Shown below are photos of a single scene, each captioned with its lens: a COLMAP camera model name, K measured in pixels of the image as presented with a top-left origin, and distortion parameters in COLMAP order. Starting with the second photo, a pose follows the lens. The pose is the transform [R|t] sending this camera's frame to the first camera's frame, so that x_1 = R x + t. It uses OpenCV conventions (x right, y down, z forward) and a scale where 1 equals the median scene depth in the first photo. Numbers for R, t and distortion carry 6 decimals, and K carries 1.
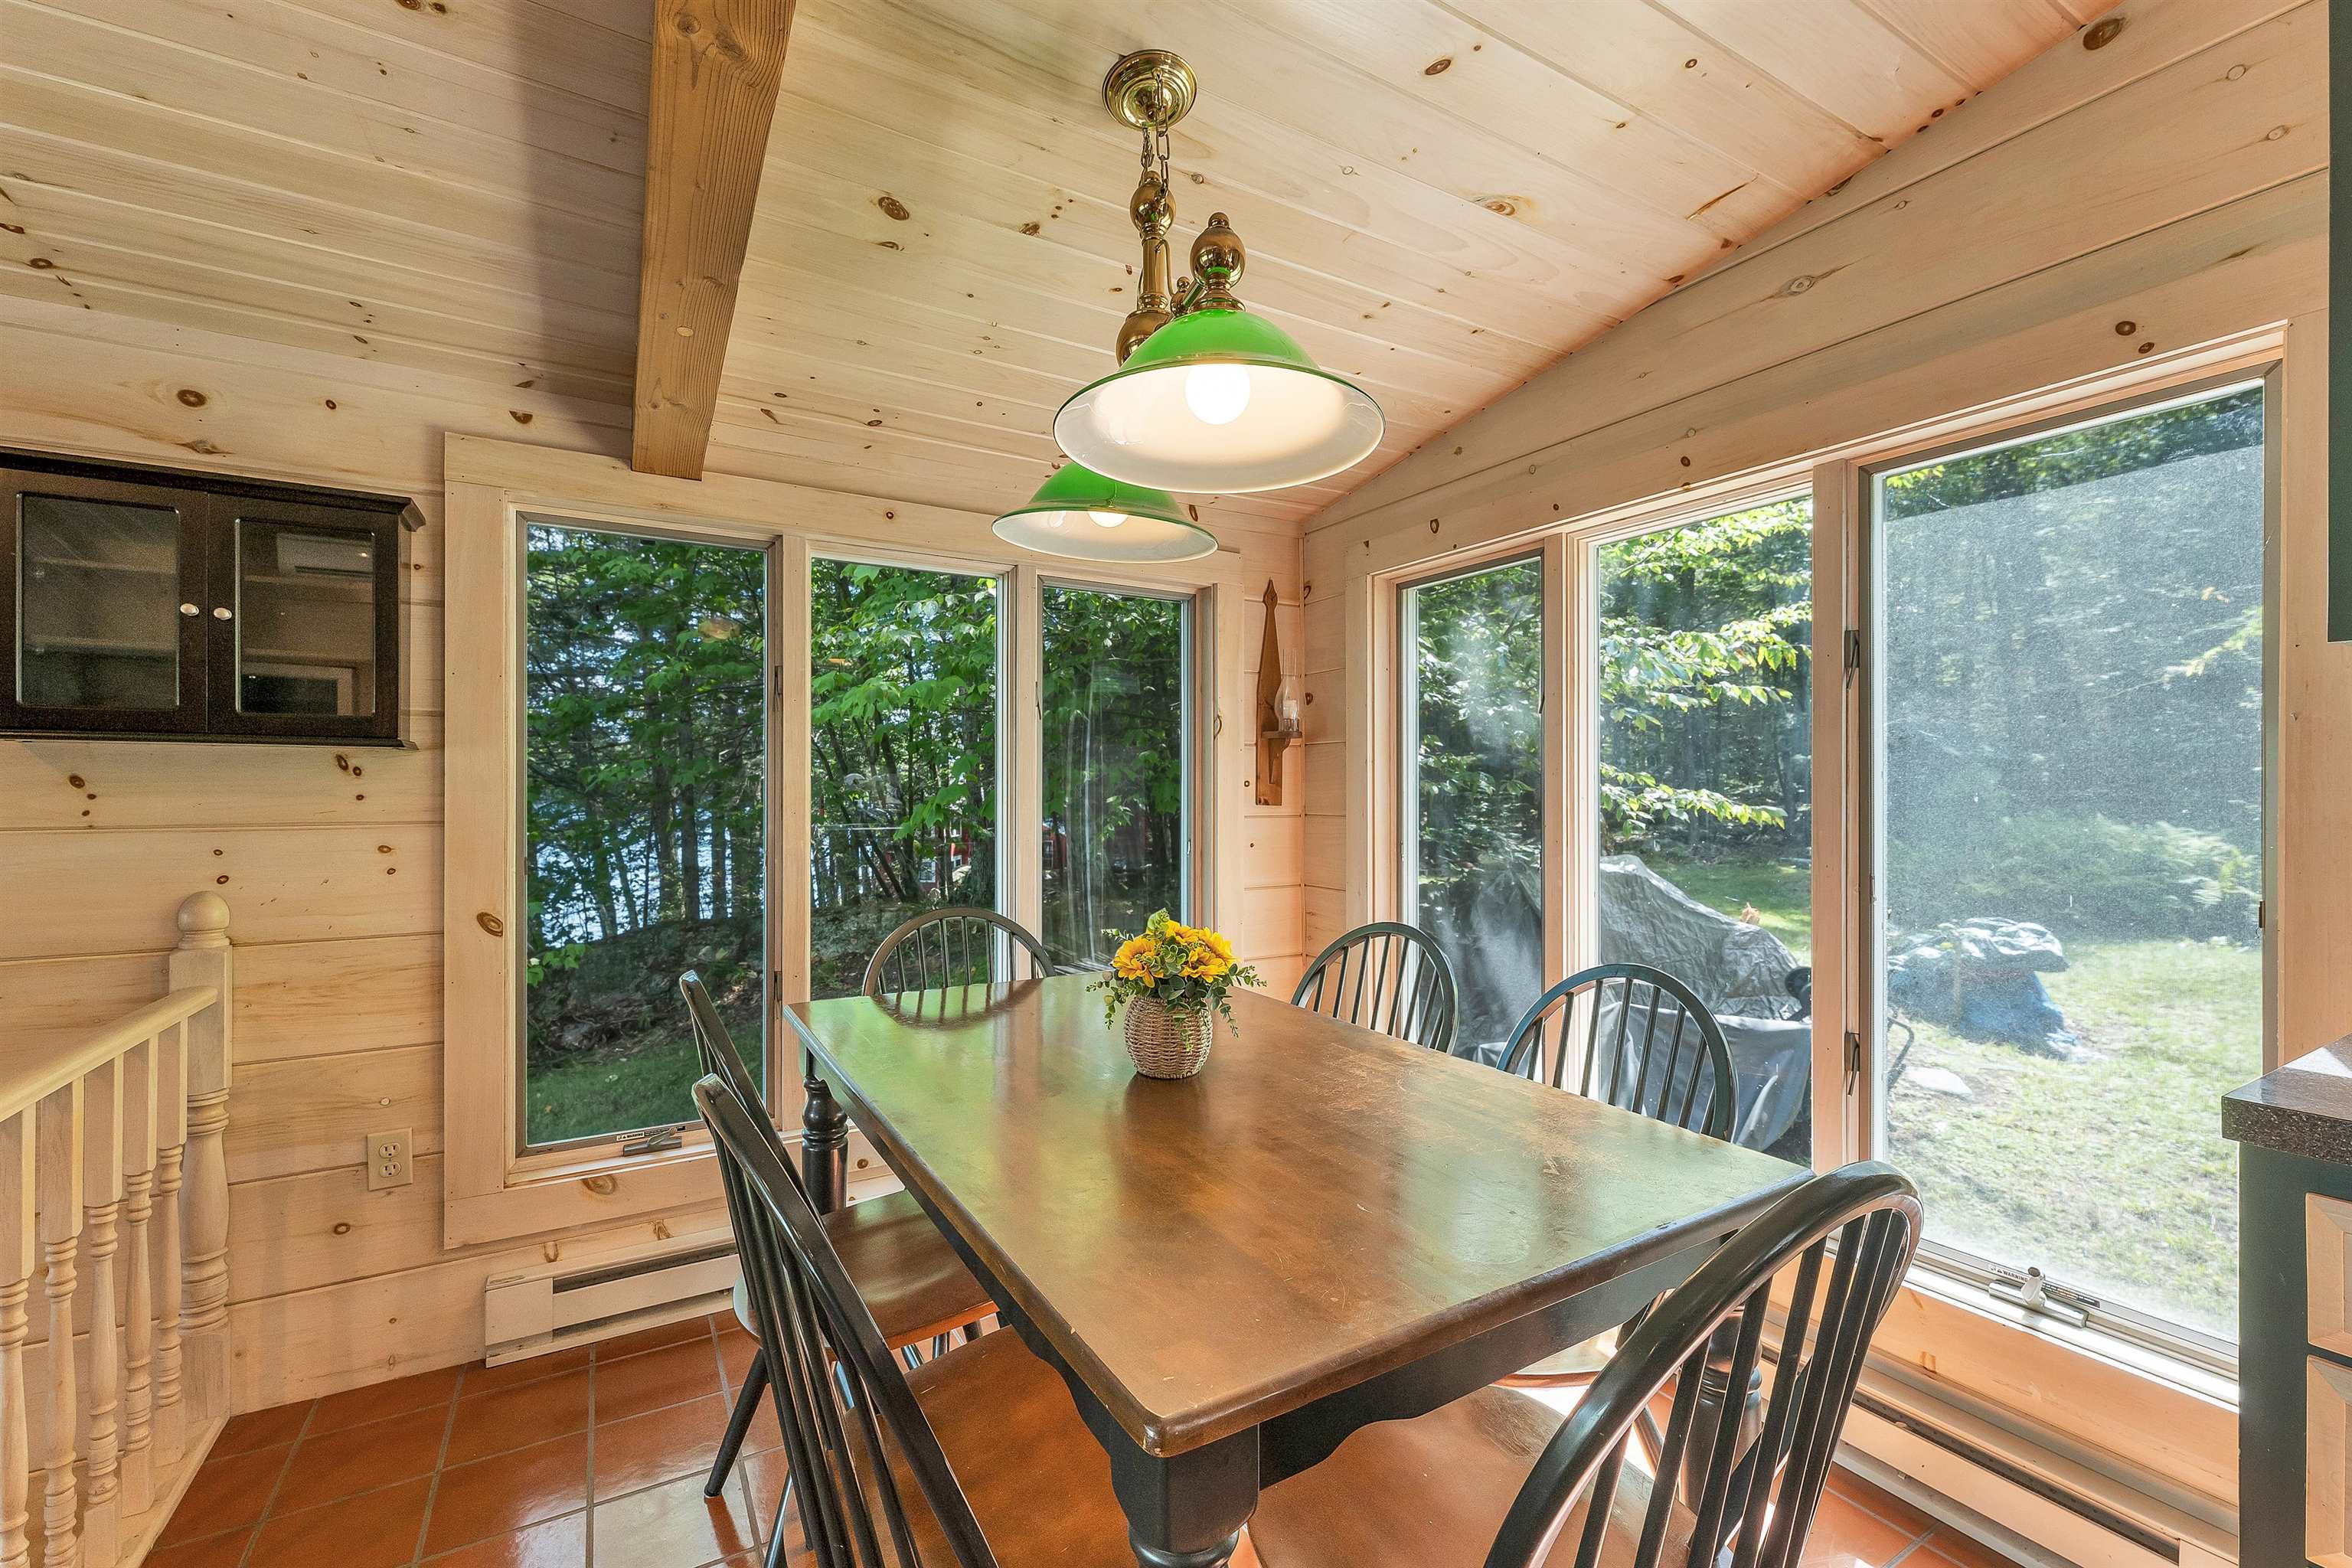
lens RADIAL K [[985.8, 0, 1176.9], [0, 985.8, 793.0], [0, 0, 1]] dist [0.001345, 0.000415]
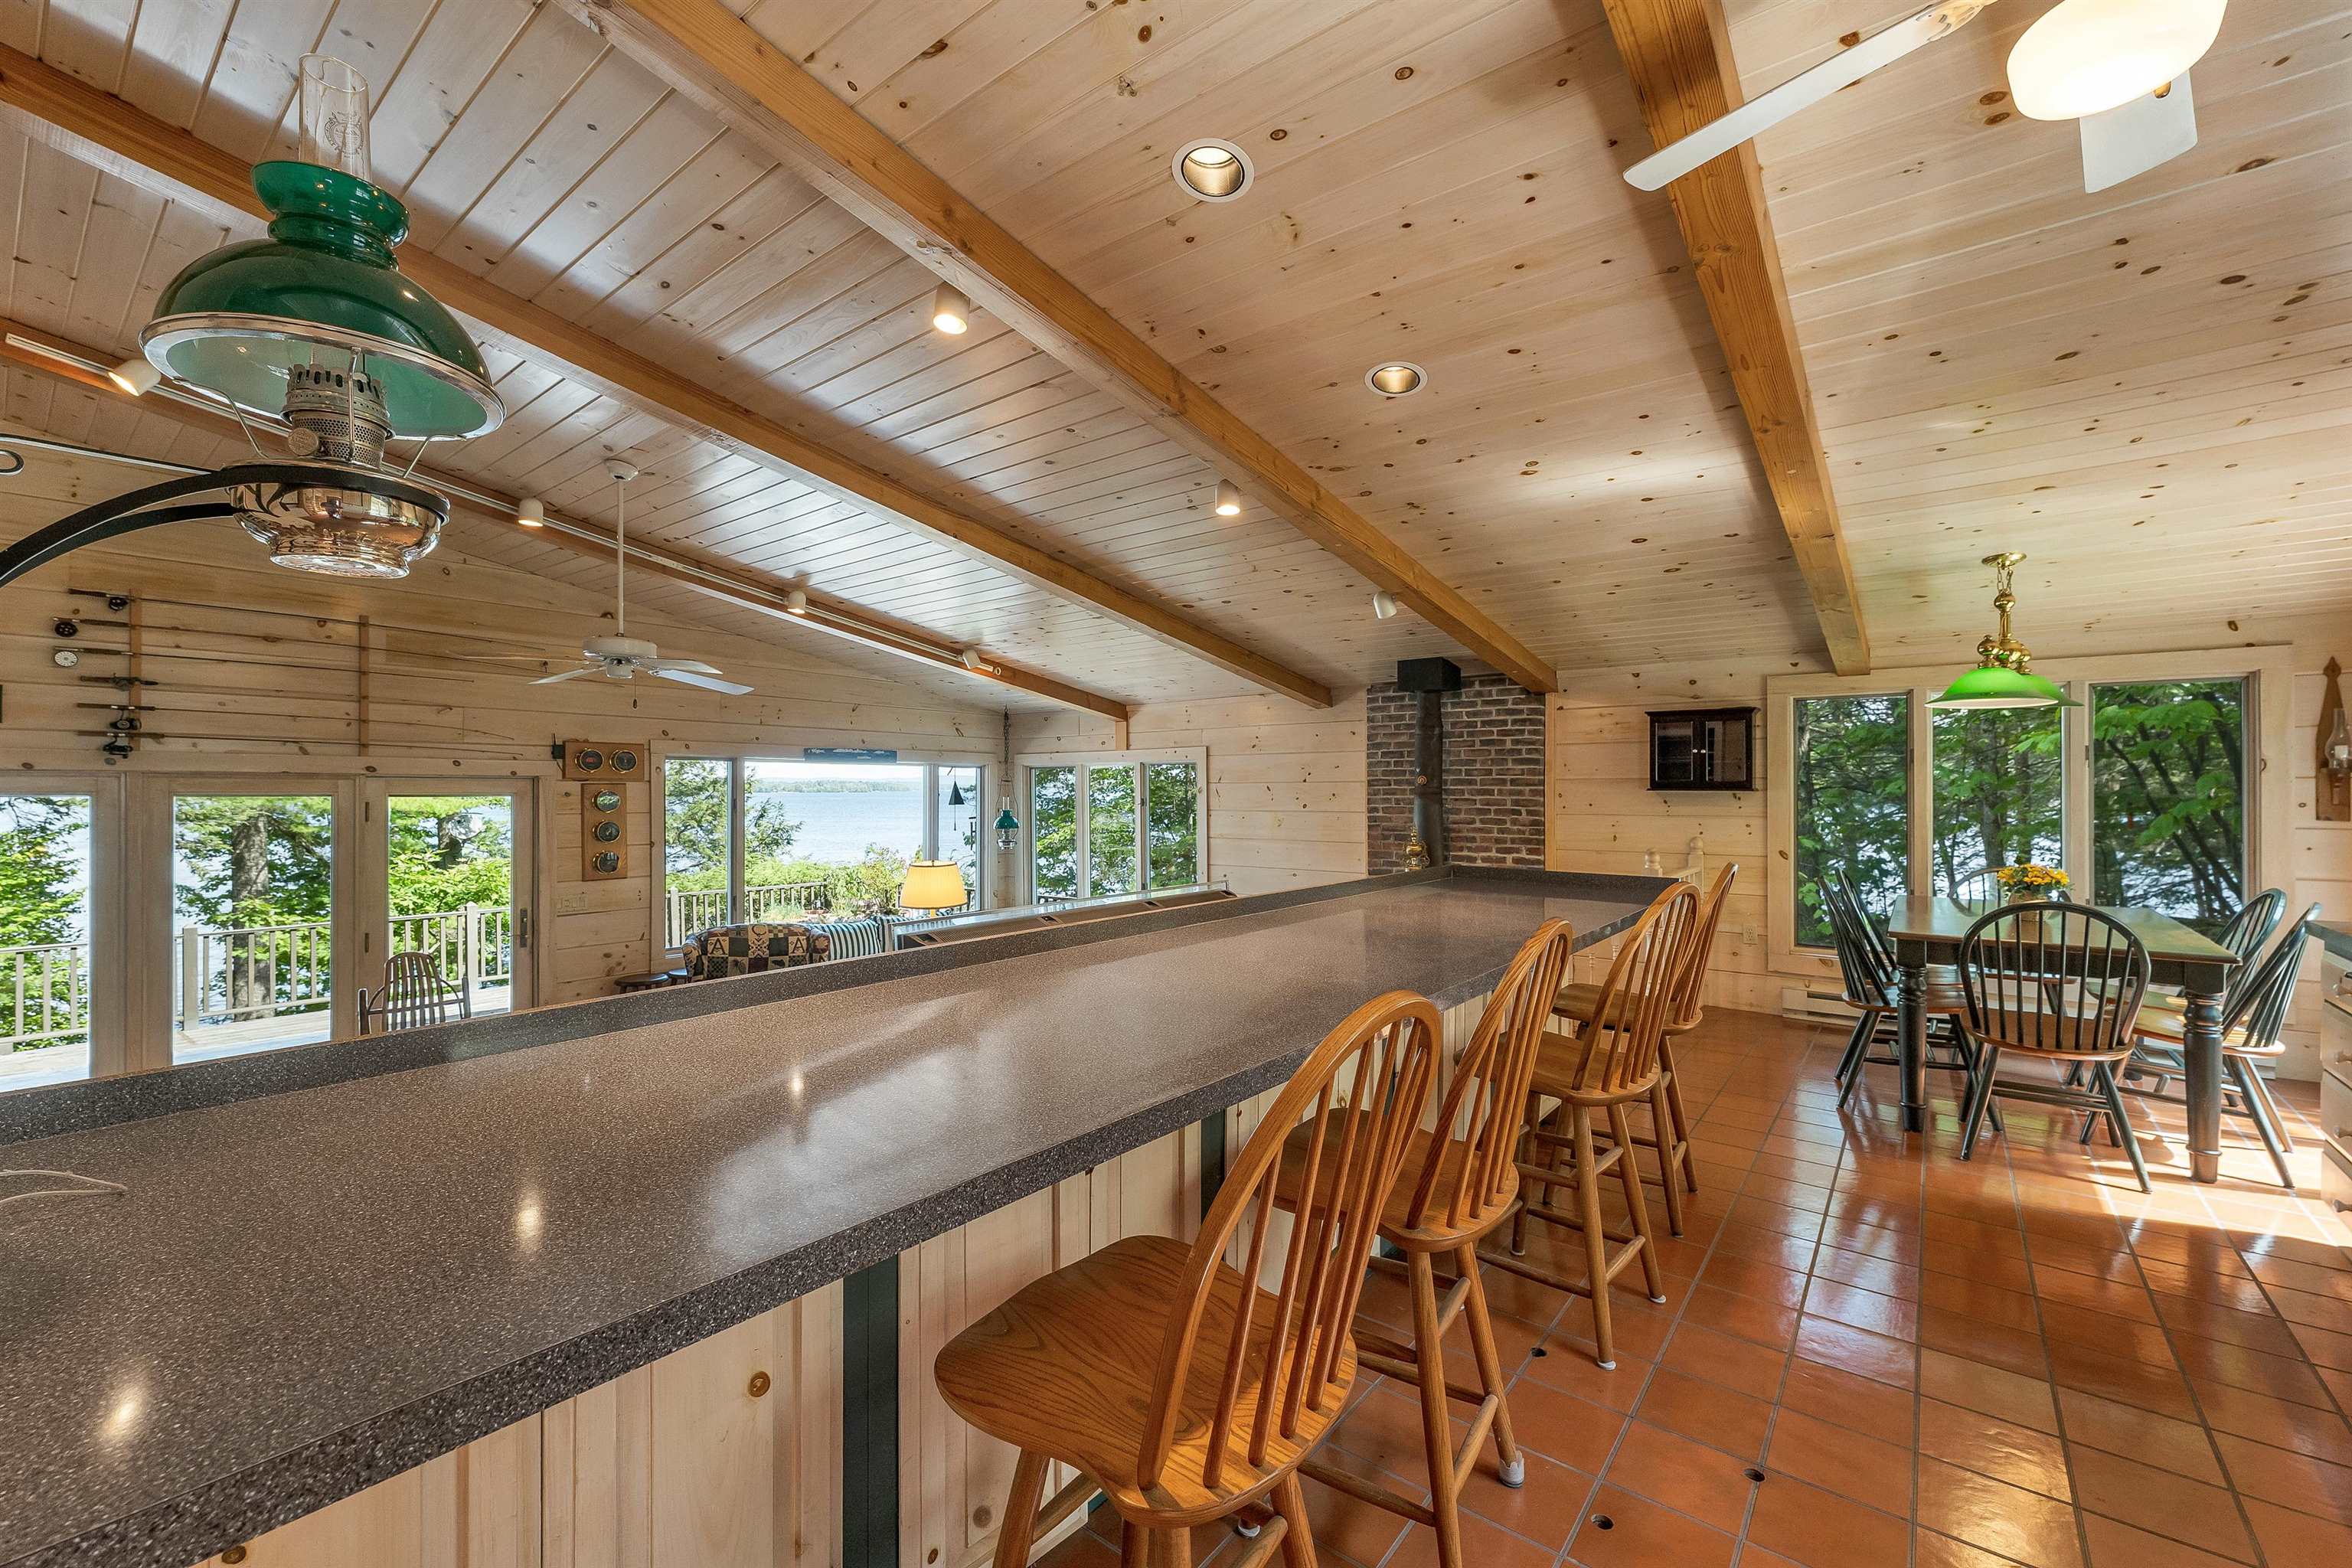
lens RADIAL K [[949.4, 0, 1173.3], [0, 949.4, 782.8], [0, 0, 1]] dist [-0.001161, 0.000032]
pose [[0.362428, -0.007463, -0.931982, 1.148301], [0.000412, 0.999969, -0.007848, -0.046045], [0.932012, 0.002461, 0.362419, -1.535320]]
